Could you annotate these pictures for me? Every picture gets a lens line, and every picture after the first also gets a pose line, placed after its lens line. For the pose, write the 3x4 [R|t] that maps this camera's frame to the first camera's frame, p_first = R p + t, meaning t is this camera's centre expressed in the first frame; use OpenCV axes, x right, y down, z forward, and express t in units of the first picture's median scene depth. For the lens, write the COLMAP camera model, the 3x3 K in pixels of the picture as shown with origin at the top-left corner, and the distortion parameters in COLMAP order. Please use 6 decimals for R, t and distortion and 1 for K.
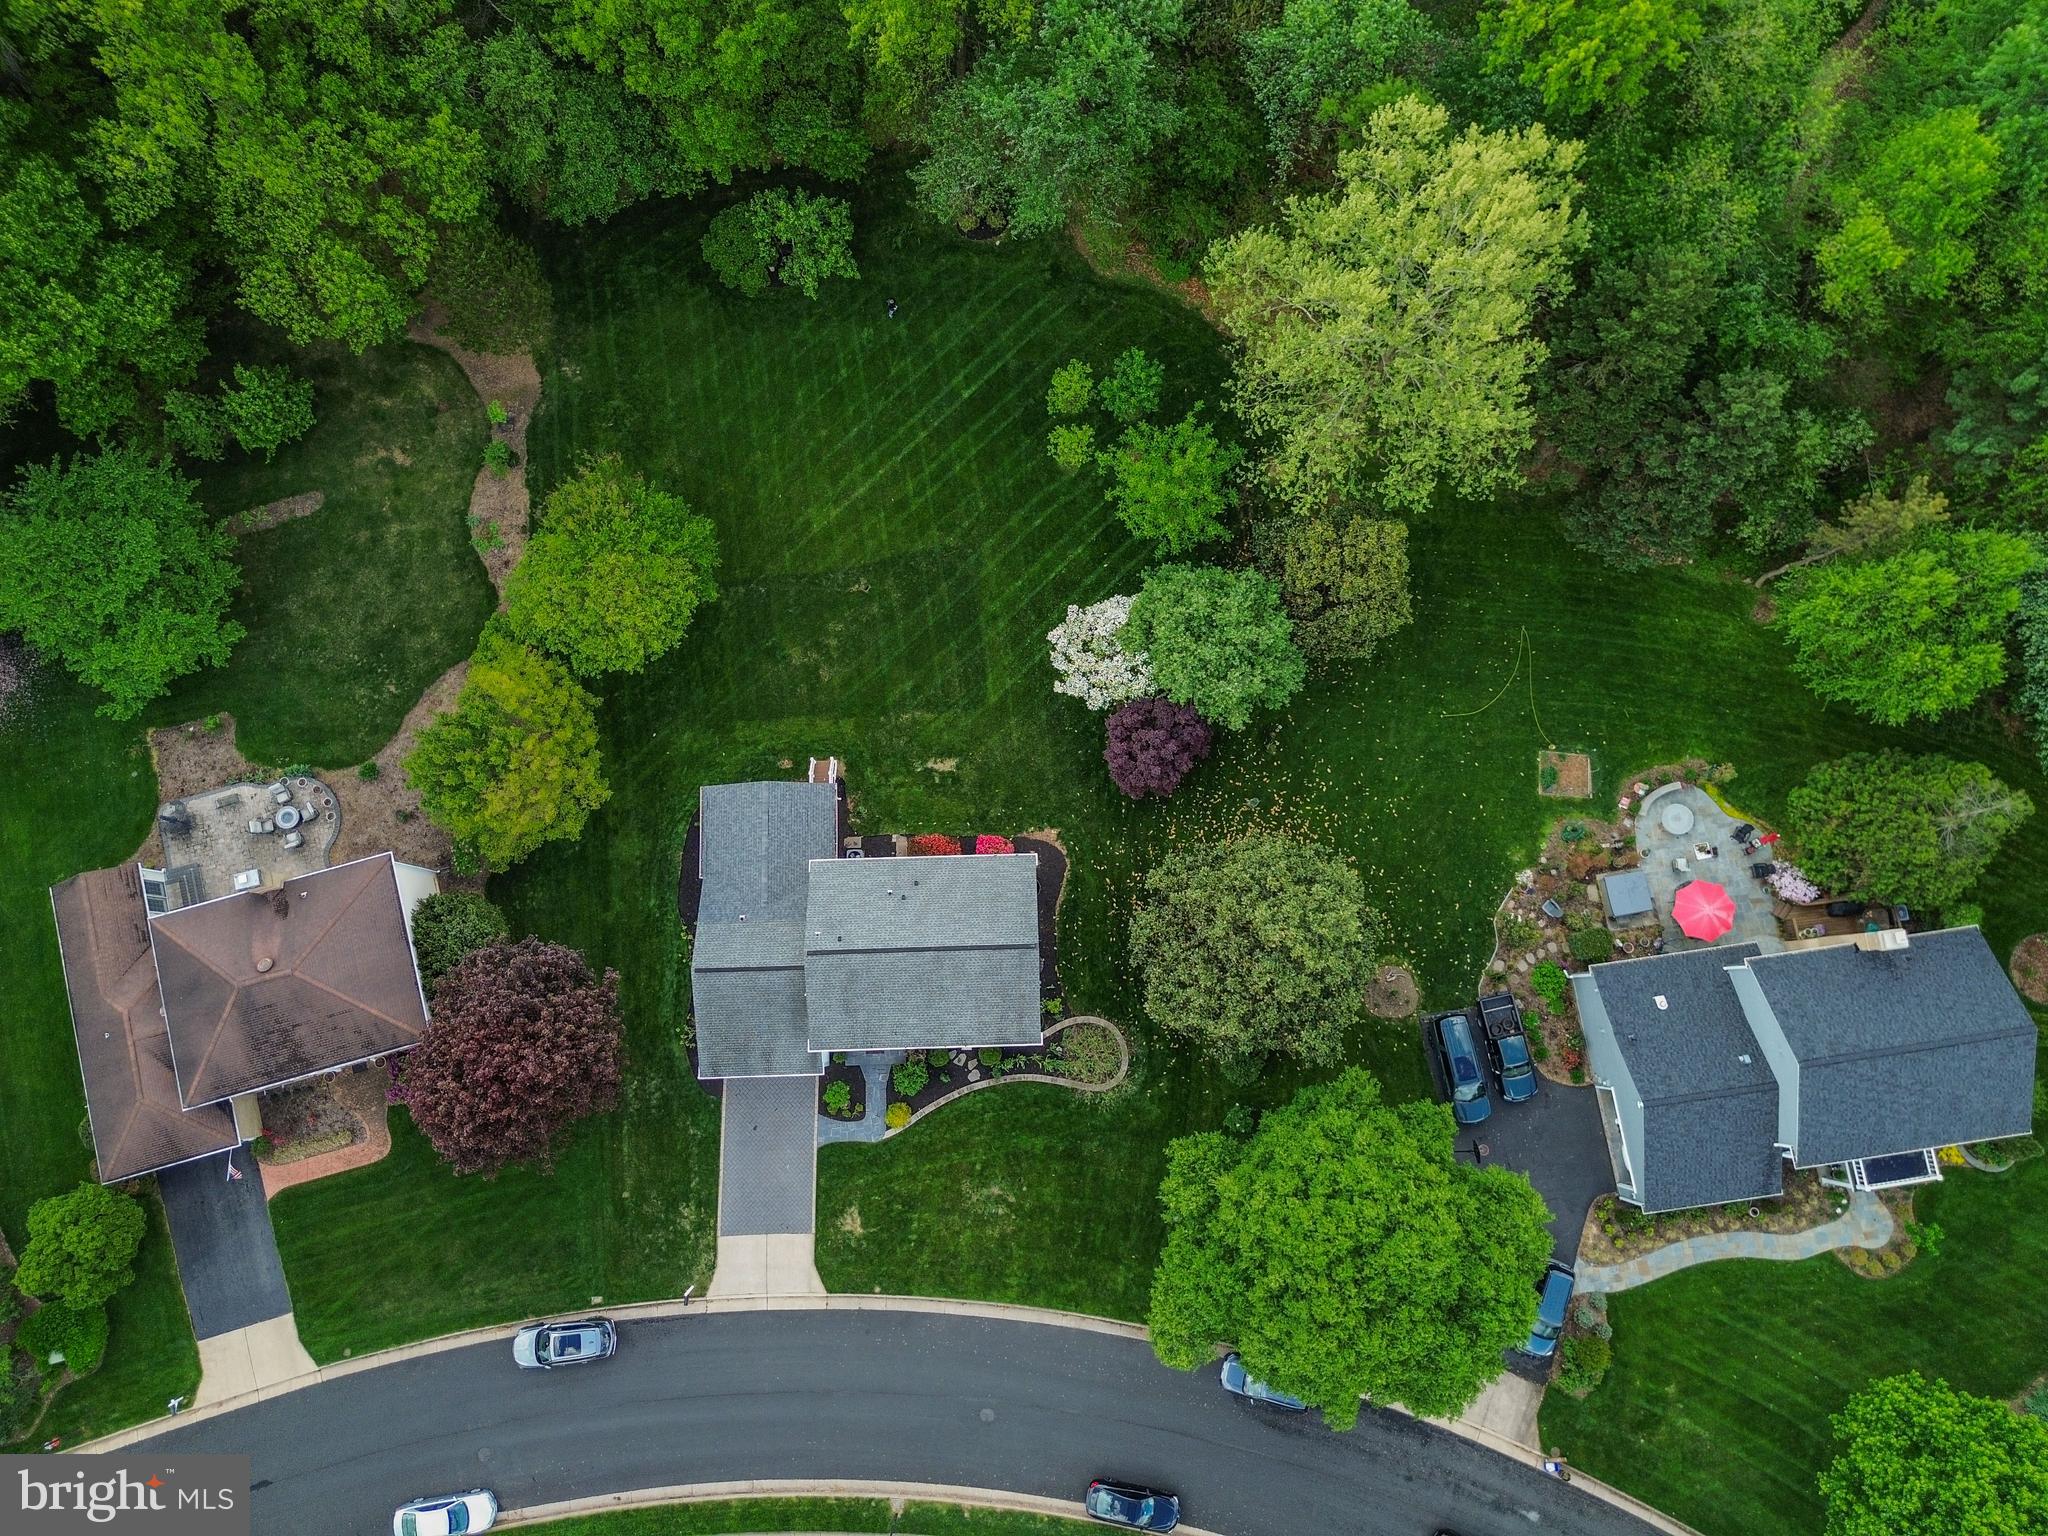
lens RADIAL K [[1442.5, 0, 1019.3], [0, 1442.5, 771.7], [0, 0, 1]] dist [0.075530, -0.065473]
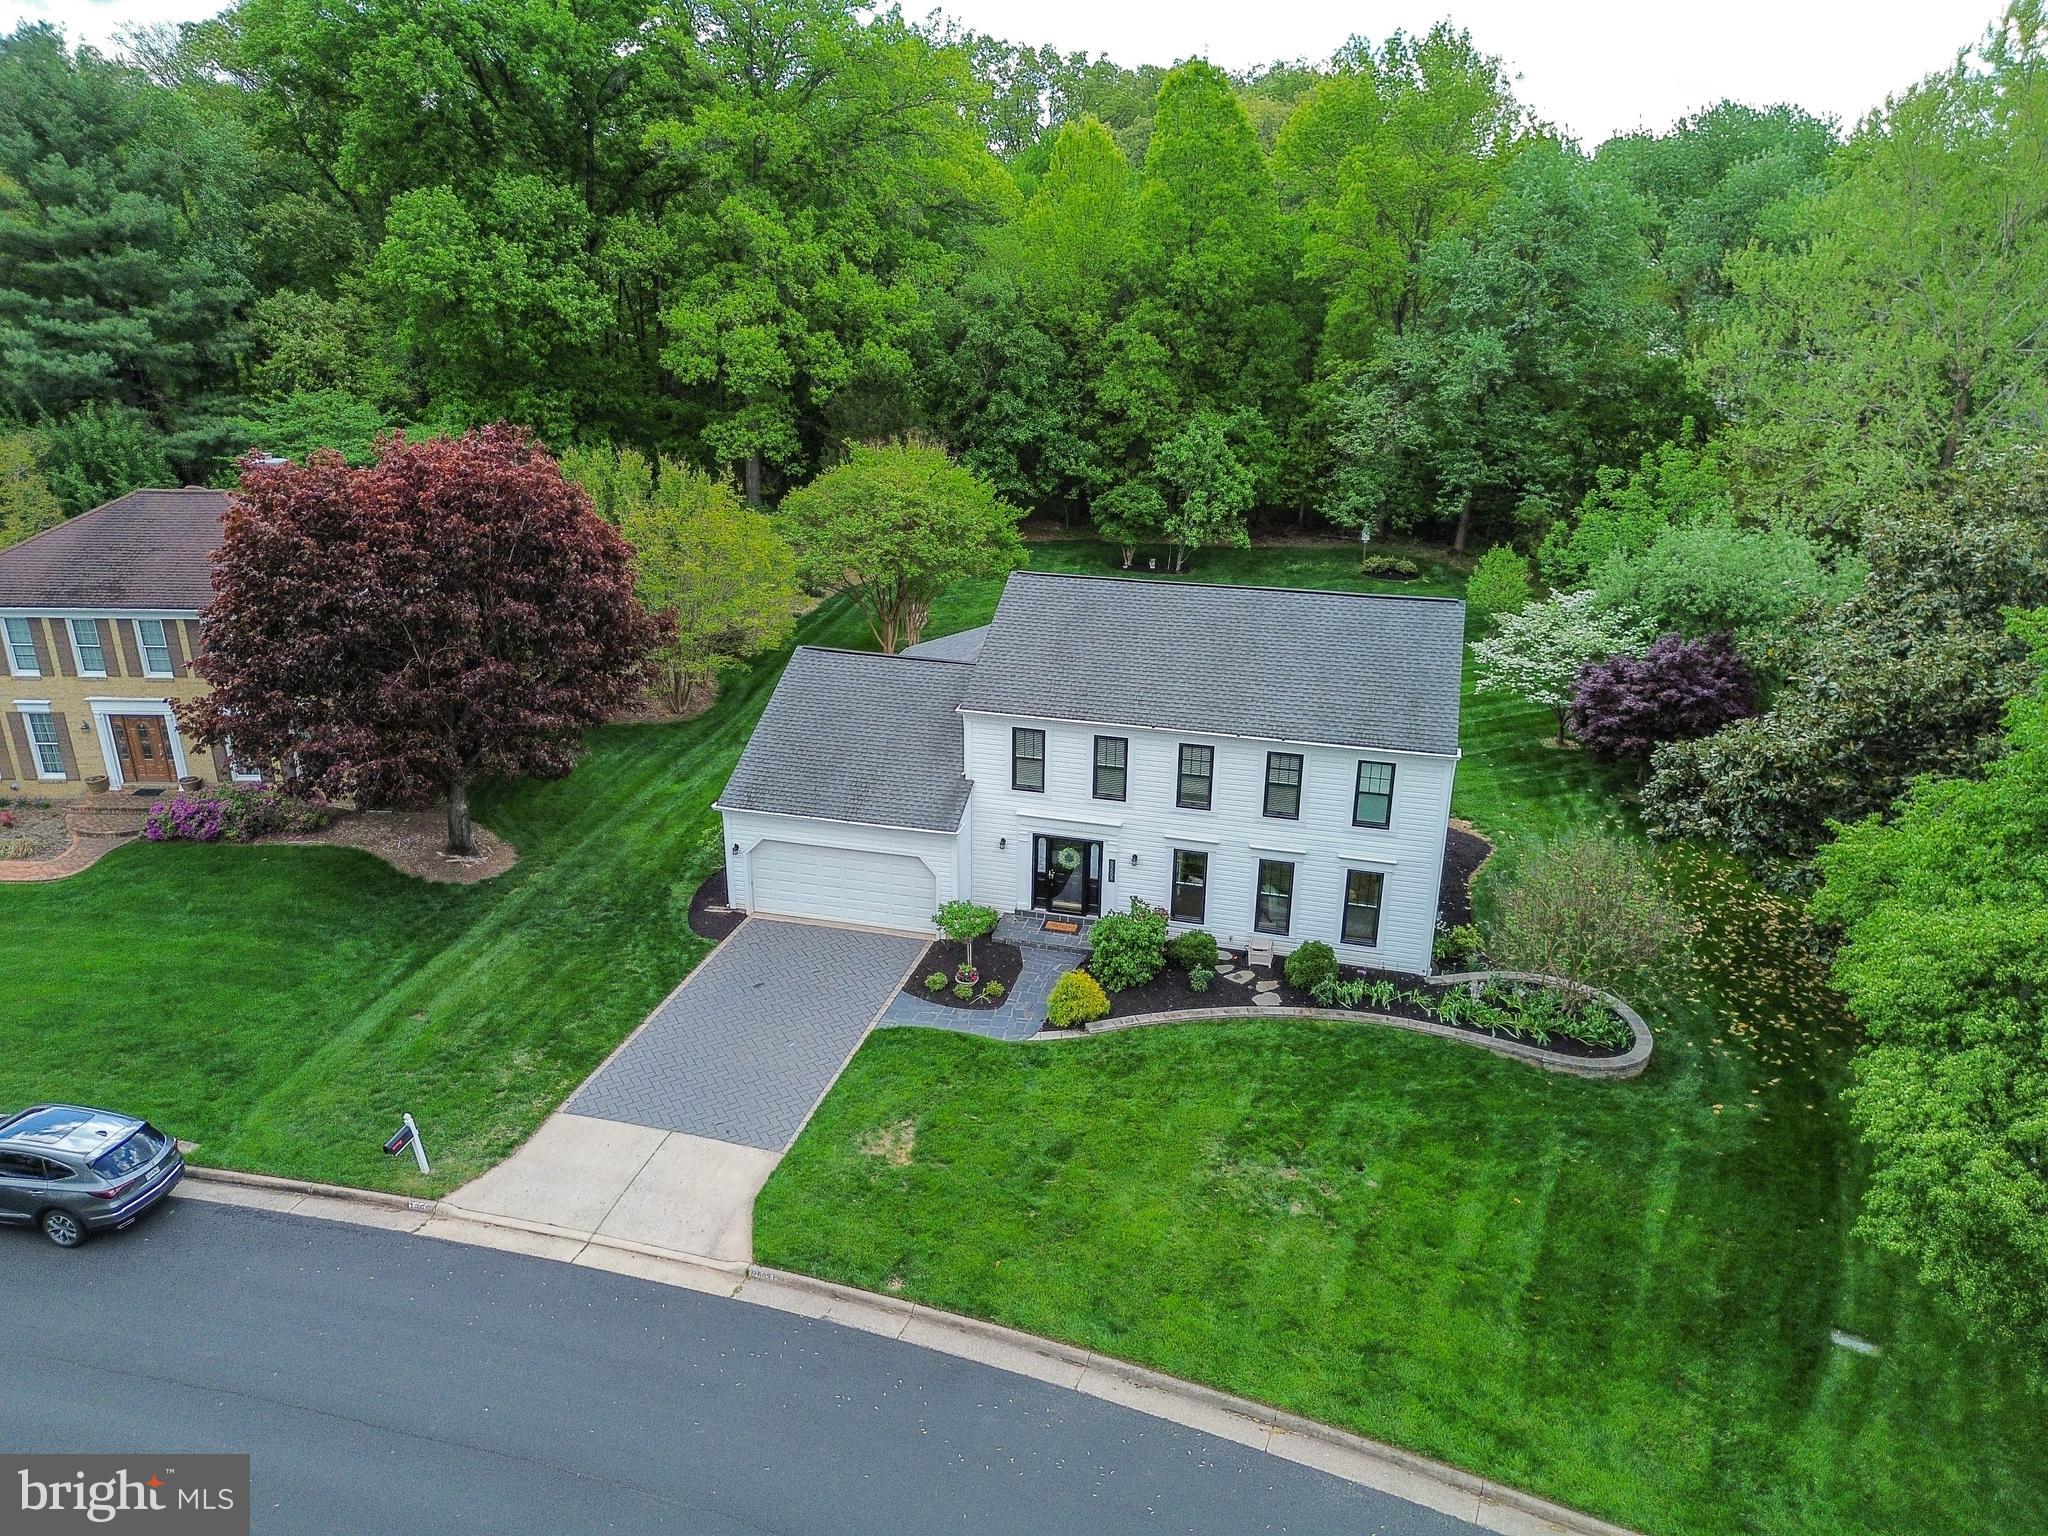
lens RADIAL K [[1441.8, 0, 1019.9], [0, 1441.8, 768.2], [0, 0, 1]] dist [0.079406, -0.080102]
pose [[0.959390, 0.111585, -0.259075, 0.002086], [-0.280014, 0.487782, -0.826838, 0.557420], [0.034109, 0.865805, 0.499218, 0.725995]]
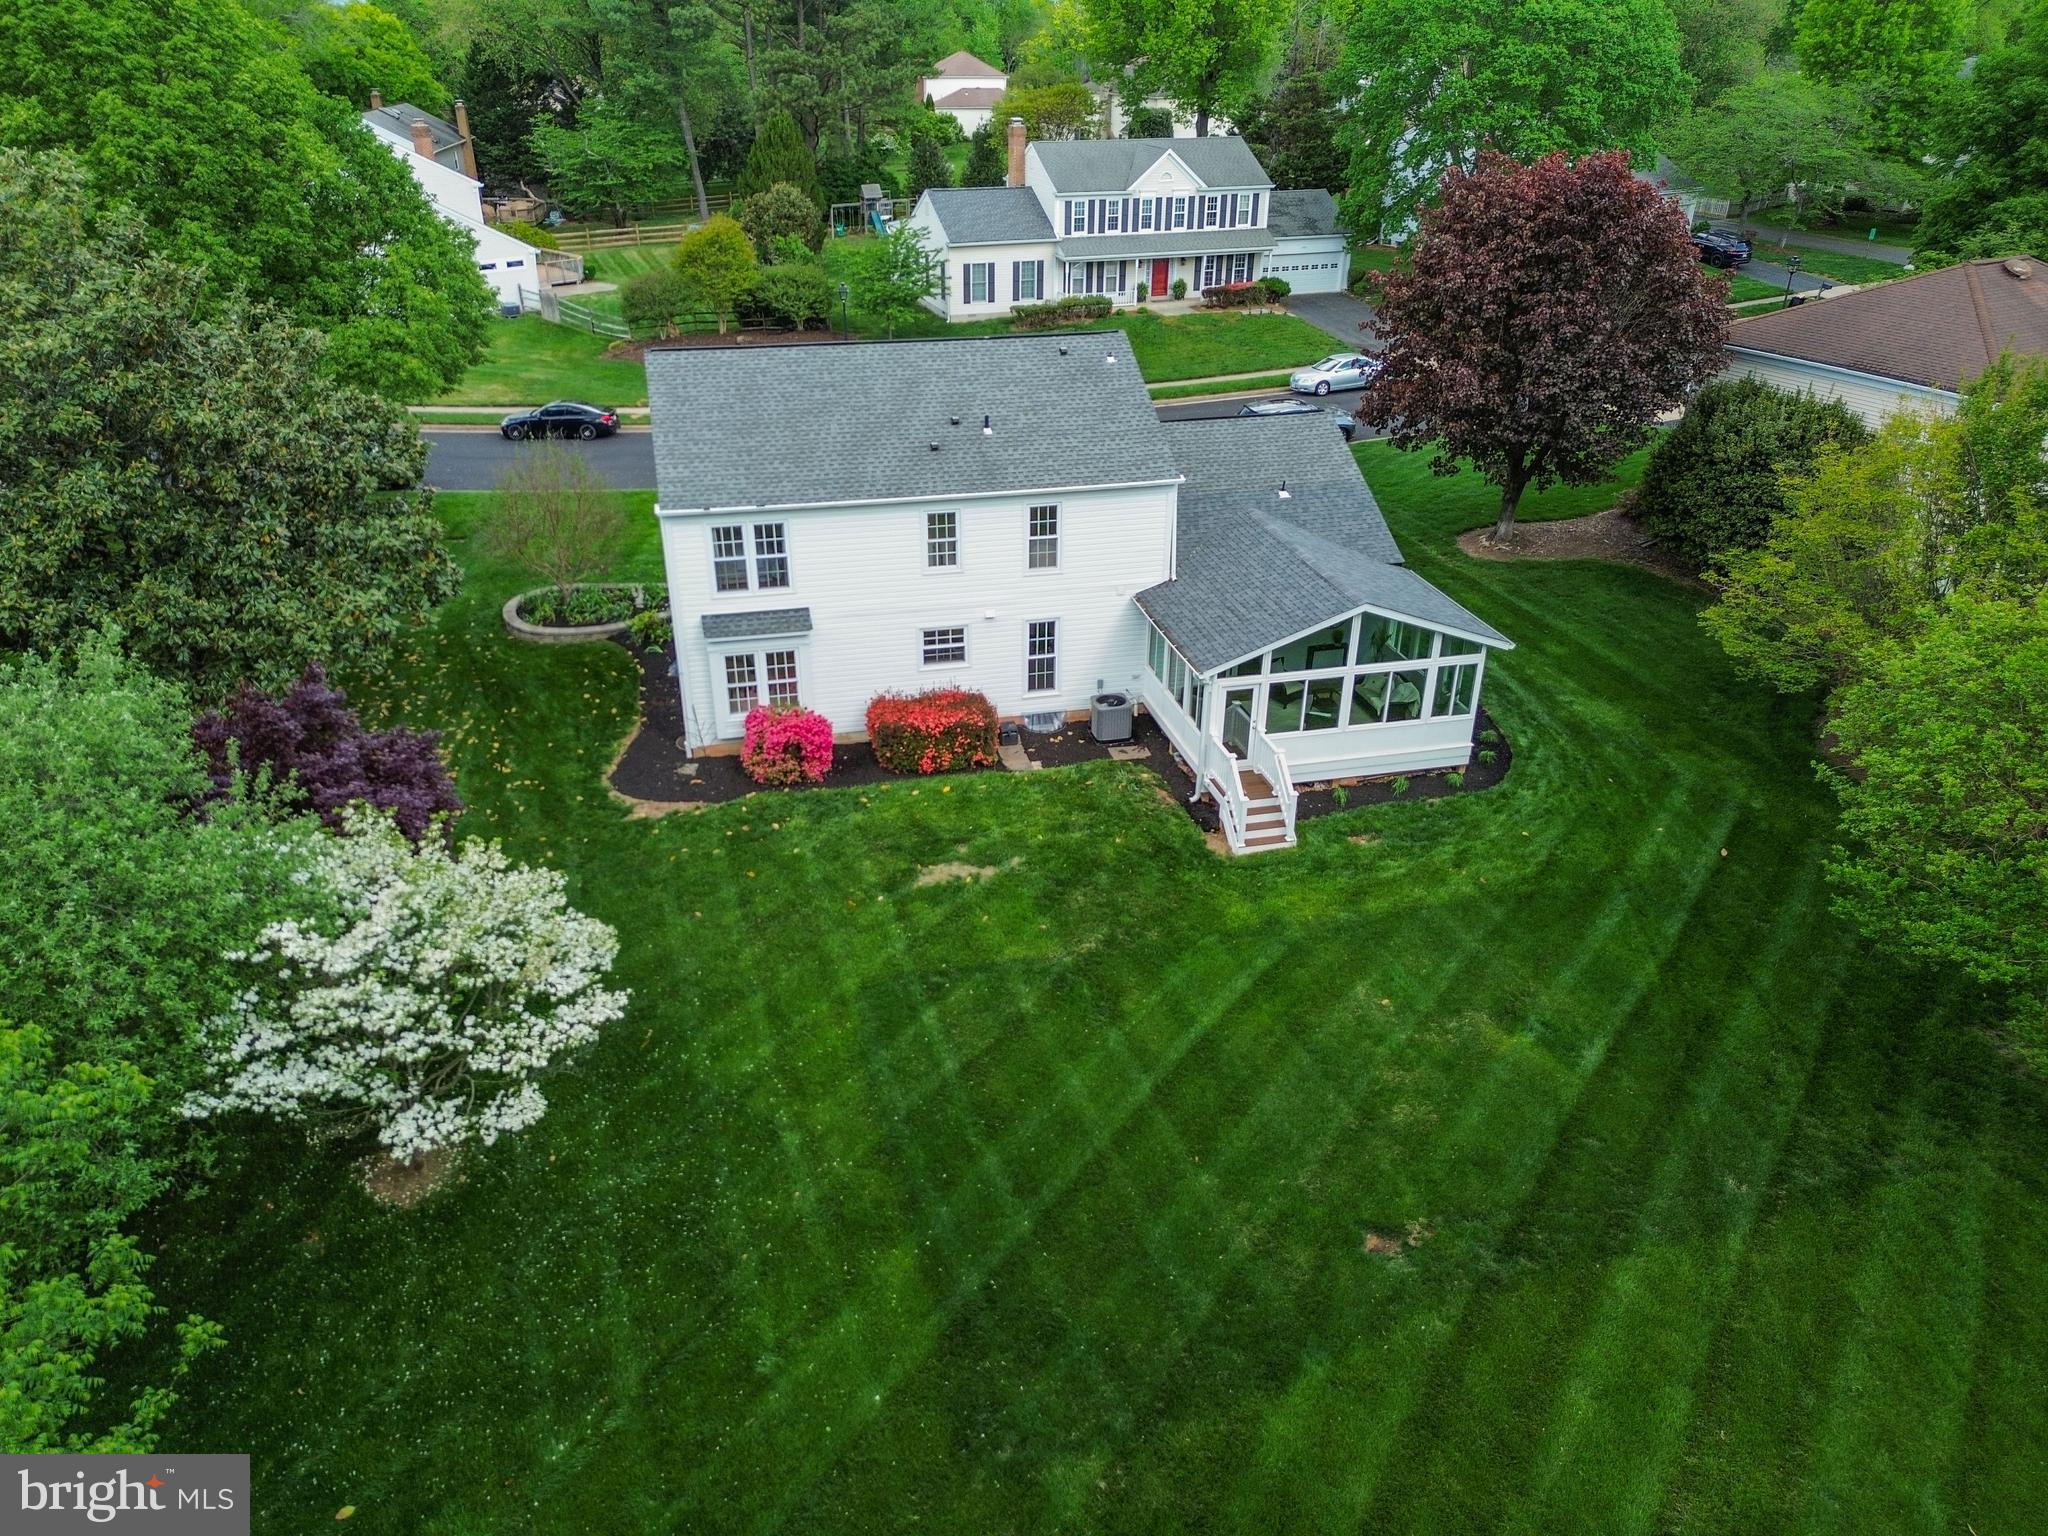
lens RADIAL K [[1437.2, 0, 1018.2], [0, 1437.2, 767.1], [0, 0, 1]] dist [0.077477, -0.061244]
pose [[-0.979007, 0.092735, -0.181511, -0.006755], [-0.201473, -0.305263, 0.930711, -0.350670], [0.030901, 0.947742, 0.317538, 0.898975]]
